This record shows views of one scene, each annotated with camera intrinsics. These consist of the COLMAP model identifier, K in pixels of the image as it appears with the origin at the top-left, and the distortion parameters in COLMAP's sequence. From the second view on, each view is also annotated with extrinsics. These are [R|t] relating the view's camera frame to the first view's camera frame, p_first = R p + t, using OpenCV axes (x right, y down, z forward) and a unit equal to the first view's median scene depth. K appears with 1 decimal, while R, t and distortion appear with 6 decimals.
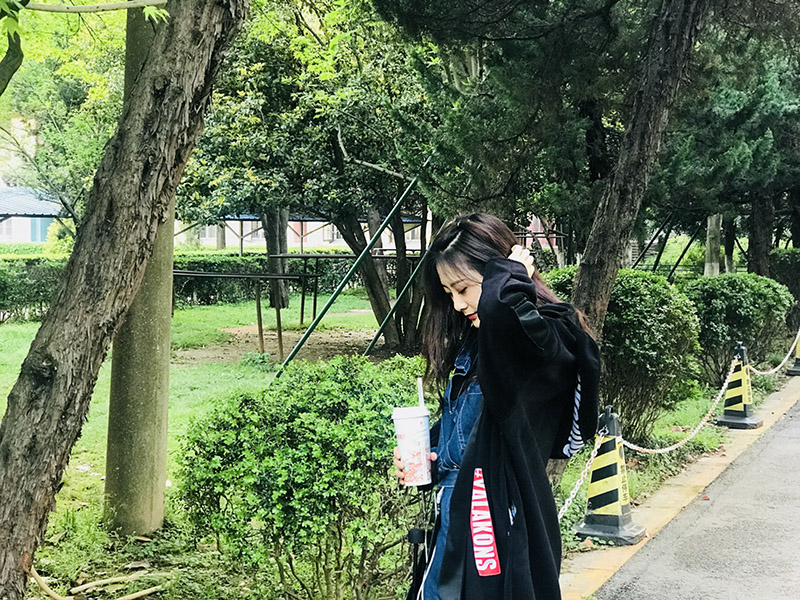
lens RADIAL K [[1307.8, 0, 400.0], [0, 1307.8, 300.0], [0, 0, 1]] dist [0.069558, 0.131584]
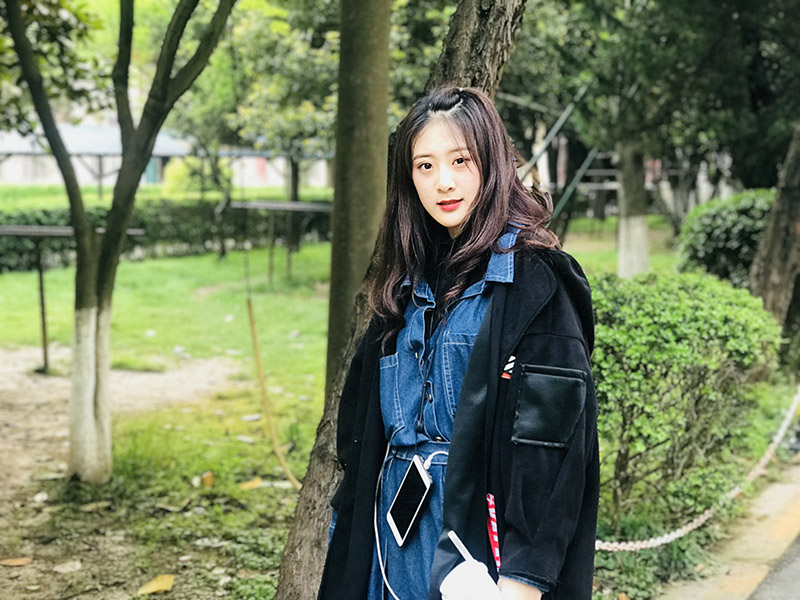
lens RADIAL K [[1307.8, 0, 400.0], [0, 1307.8, 300.0], [0, 0, 1]] dist [0.069558, 0.131584]
pose [[0.998225, -0.001496, -0.059536, -0.095664], [0.004098, 0.999040, 0.043611, 0.014381], [0.059413, -0.043777, 0.997273, -0.038940]]
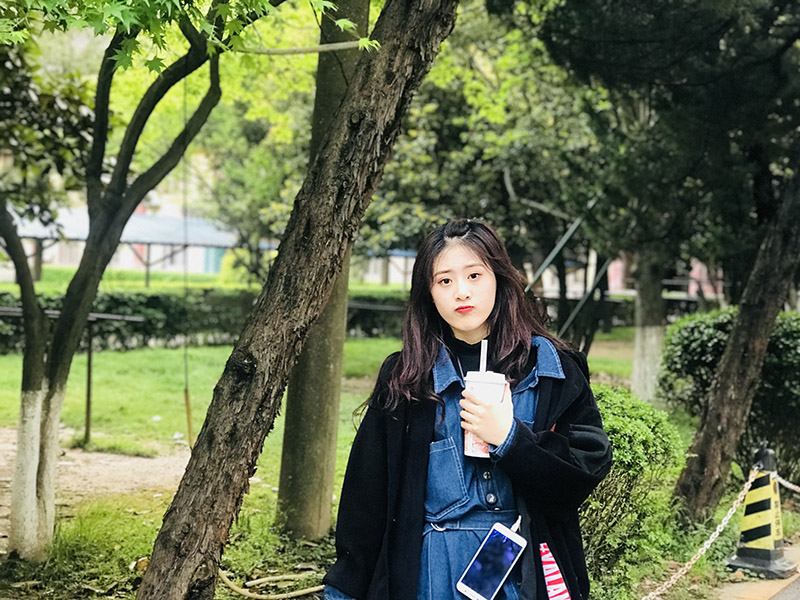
lens RADIAL K [[1307.8, 0, 400.0], [0, 1307.8, 300.0], [0, 0, 1]] dist [0.069558, 0.131584]
pose [[0.991860, 0.037756, -0.121606, -0.001509], [-0.041667, 0.998688, -0.029782, 0.011665], [0.120322, 0.034607, 0.992132, -0.052226]]
